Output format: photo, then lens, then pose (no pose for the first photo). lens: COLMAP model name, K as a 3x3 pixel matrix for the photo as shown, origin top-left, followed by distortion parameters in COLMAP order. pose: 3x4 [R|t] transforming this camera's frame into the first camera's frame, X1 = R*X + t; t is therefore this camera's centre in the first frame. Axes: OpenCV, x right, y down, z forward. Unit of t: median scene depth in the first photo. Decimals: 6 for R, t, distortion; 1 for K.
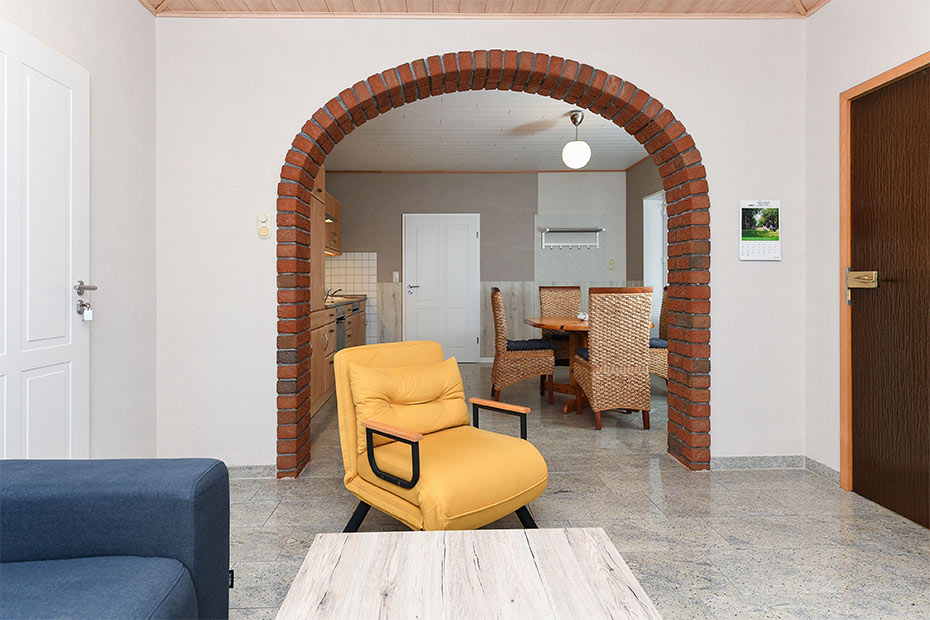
lens RADIAL K [[559.1, 0, 464.7], [0, 559.1, 283.8], [0, 0, 1]] dist [0.004418, 0.000754]
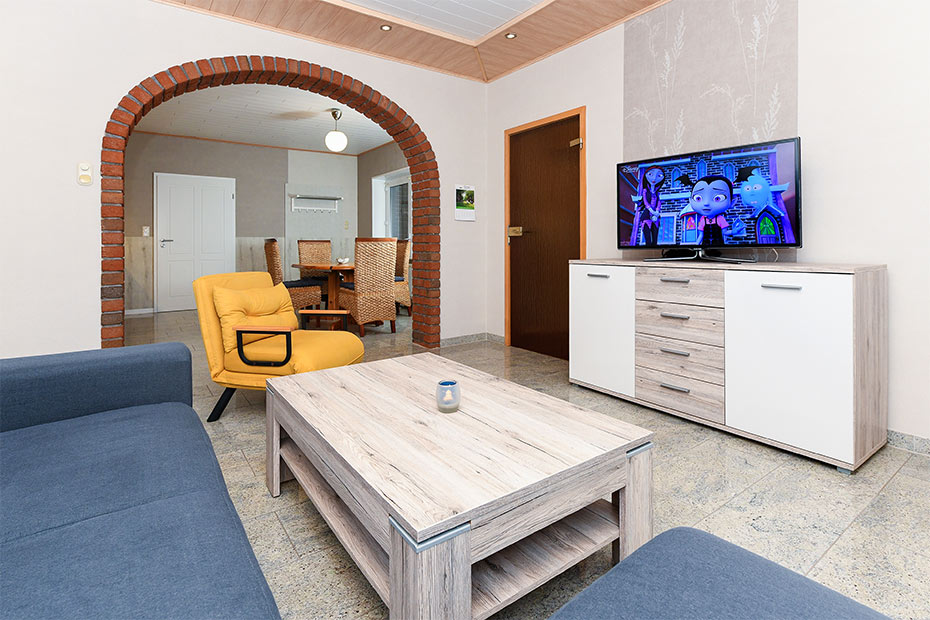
lens RADIAL K [[454.5, 0, 478.2], [0, 454.5, 243.8], [0, 0, 1]] dist [0.002525, 0.000728]
pose [[0.827203, 0.003691, 0.561891, -0.215072], [-0.001280, 0.999988, -0.004685, 0.035335], [-0.561901, 0.003156, 0.827198, -0.163970]]
